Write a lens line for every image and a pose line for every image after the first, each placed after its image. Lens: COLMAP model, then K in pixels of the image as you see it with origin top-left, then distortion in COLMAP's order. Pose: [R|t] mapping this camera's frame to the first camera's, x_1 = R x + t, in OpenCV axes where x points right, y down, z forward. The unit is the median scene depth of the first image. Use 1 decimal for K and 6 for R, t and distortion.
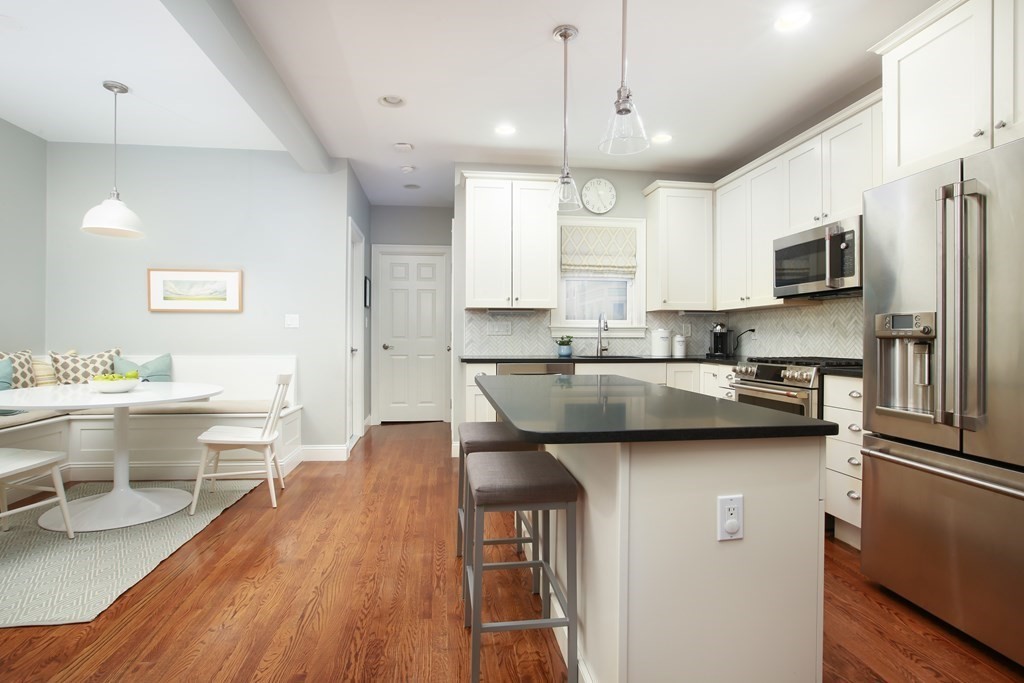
lens RADIAL K [[541.9, 0, 511.4], [0, 541.9, 338.8], [0, 0, 1]] dist [0.001865, 0.000145]
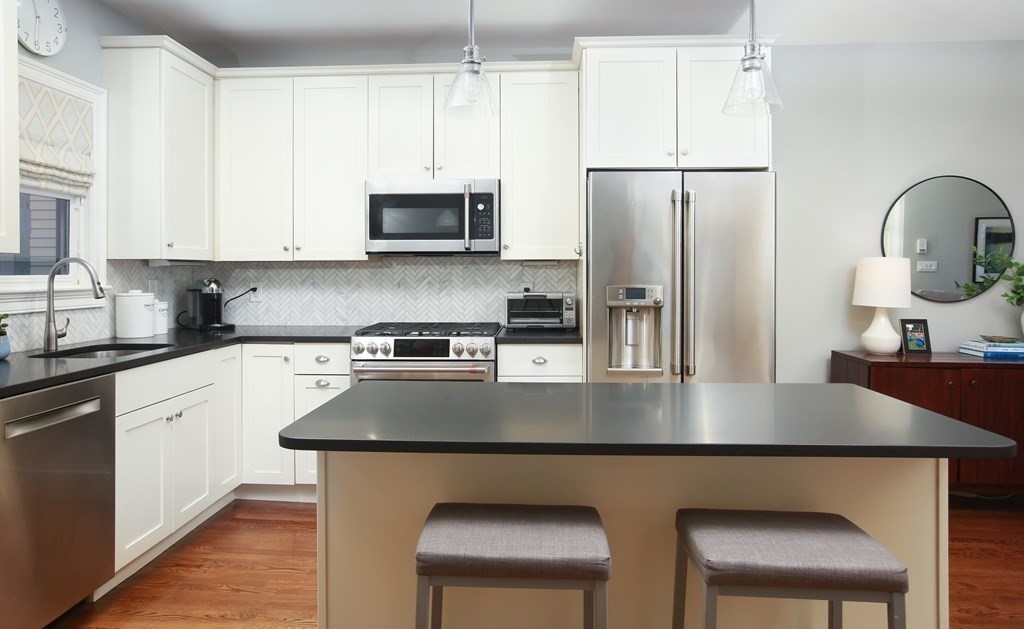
lens RADIAL K [[684.9, 0, 510.9], [0, 684.9, 308.3], [0, 0, 1]] dist [-0.033325, 0.001022]
pose [[0.169329, -0.060377, 0.983708, -0.481195], [0.000100, 0.998123, 0.061245, -0.056250], [-0.985560, -0.010273, 0.169018, 0.628457]]
